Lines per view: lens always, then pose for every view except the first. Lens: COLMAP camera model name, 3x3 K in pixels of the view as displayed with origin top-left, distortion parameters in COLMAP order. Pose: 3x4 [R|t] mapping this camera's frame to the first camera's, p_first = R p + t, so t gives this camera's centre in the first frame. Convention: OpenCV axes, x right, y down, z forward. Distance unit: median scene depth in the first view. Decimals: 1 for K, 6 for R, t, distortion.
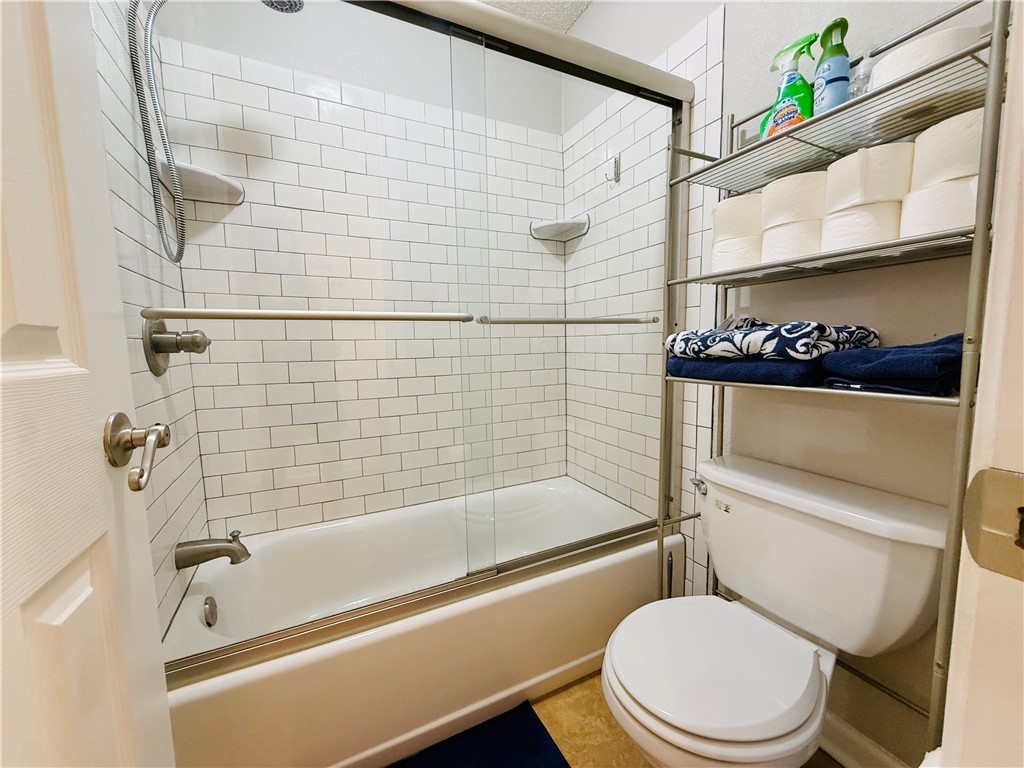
lens RADIAL K [[410.8, 0, 512.5], [0, 410.8, 386.0], [0, 0, 1]] dist [-0.003510, -0.000140]
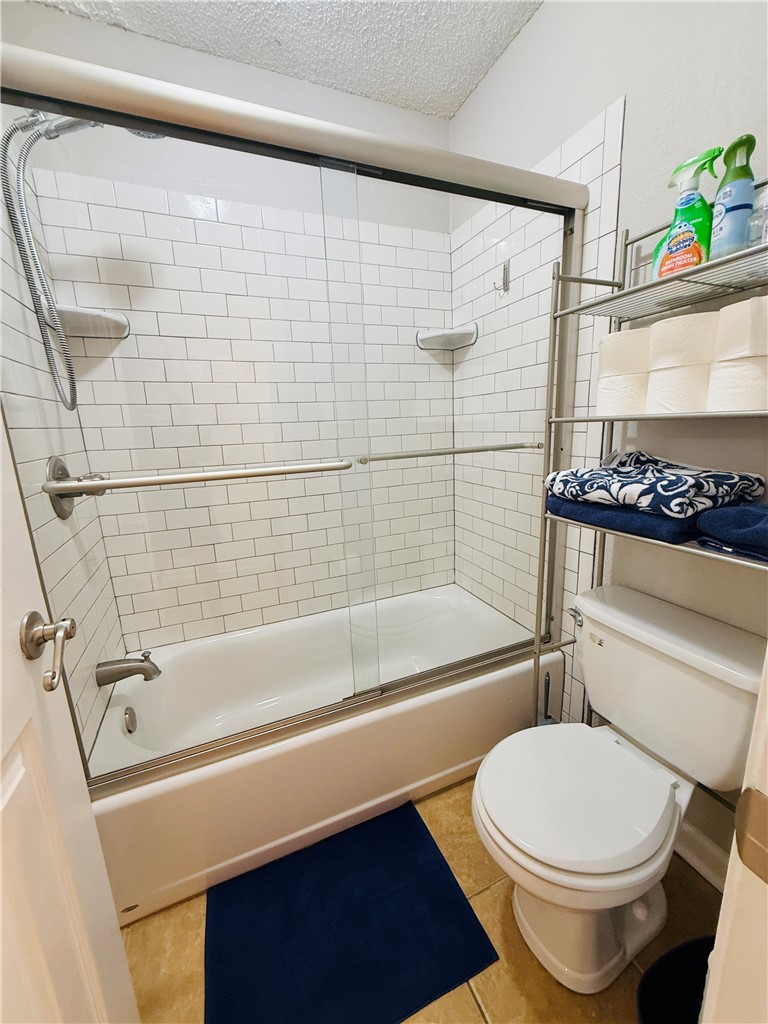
lens RADIAL K [[410.8, 0, 386.9], [0, 410.8, 508.7], [0, 0, 1]] dist [-0.003510, -0.000140]
pose [[0.998066, -0.008148, -0.061625, 0.048181], [0.014958, 0.993724, 0.110858, -0.149484], [0.060335, -0.111566, 0.991924, -0.019945]]
